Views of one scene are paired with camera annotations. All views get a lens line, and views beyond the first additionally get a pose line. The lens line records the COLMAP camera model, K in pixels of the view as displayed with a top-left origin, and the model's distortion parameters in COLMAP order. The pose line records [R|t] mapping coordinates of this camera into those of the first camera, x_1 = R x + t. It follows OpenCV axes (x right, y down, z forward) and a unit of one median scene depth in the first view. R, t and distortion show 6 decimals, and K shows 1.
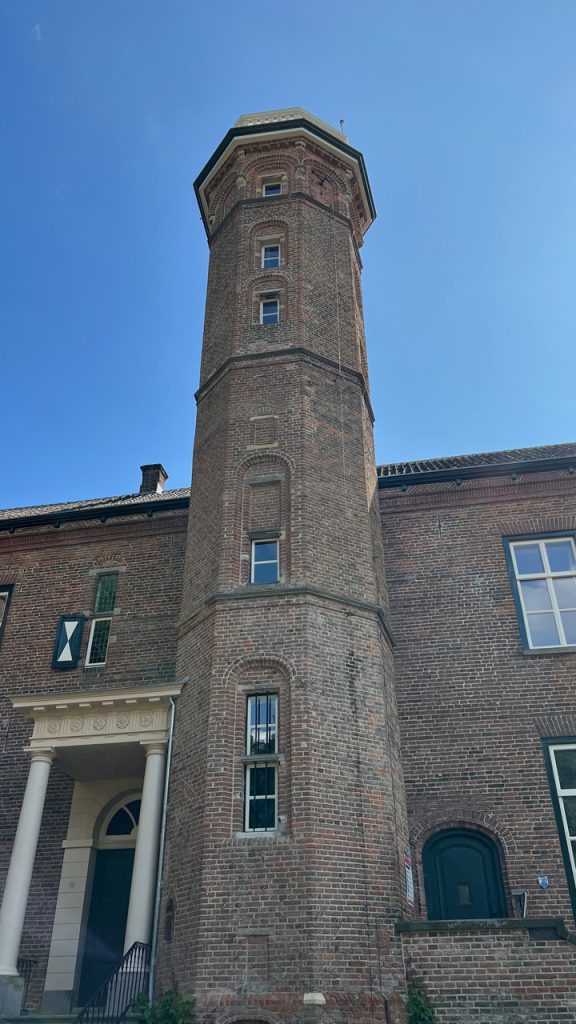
lens RADIAL K [[810.6, 0, 288.0], [0, 810.6, 512.0], [0, 0, 1]] dist [0.055886, -0.066612]
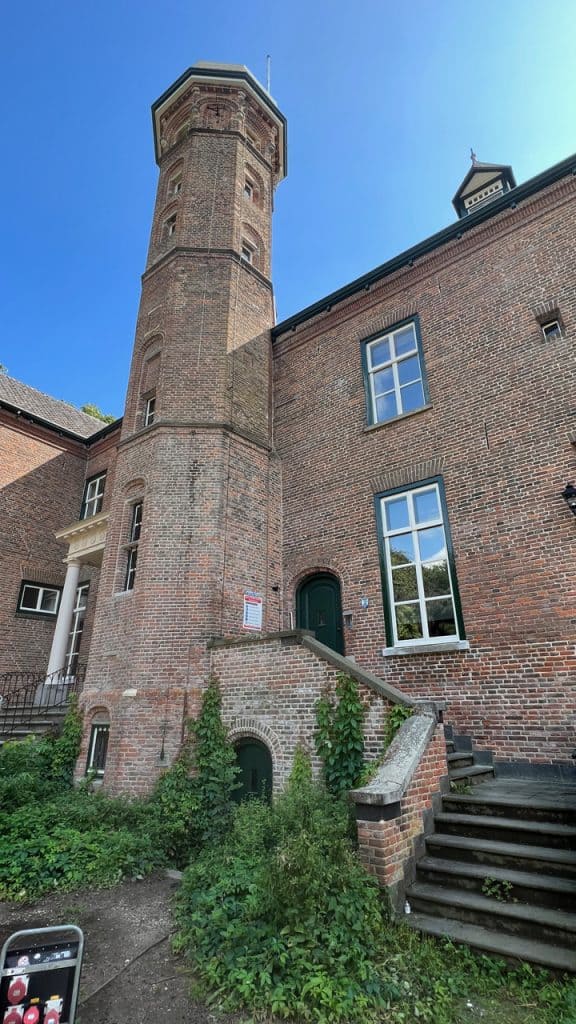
lens RADIAL K [[506.4, 0, 288.0], [0, 506.4, 512.0], [0, 0, 1]] dist [0.001862, 0.000018]
pose [[0.881912, -0.179241, -0.436010, 0.568982], [0.258109, 0.957541, 0.128435, 0.187359], [0.394477, -0.225806, 0.890730, 0.294397]]
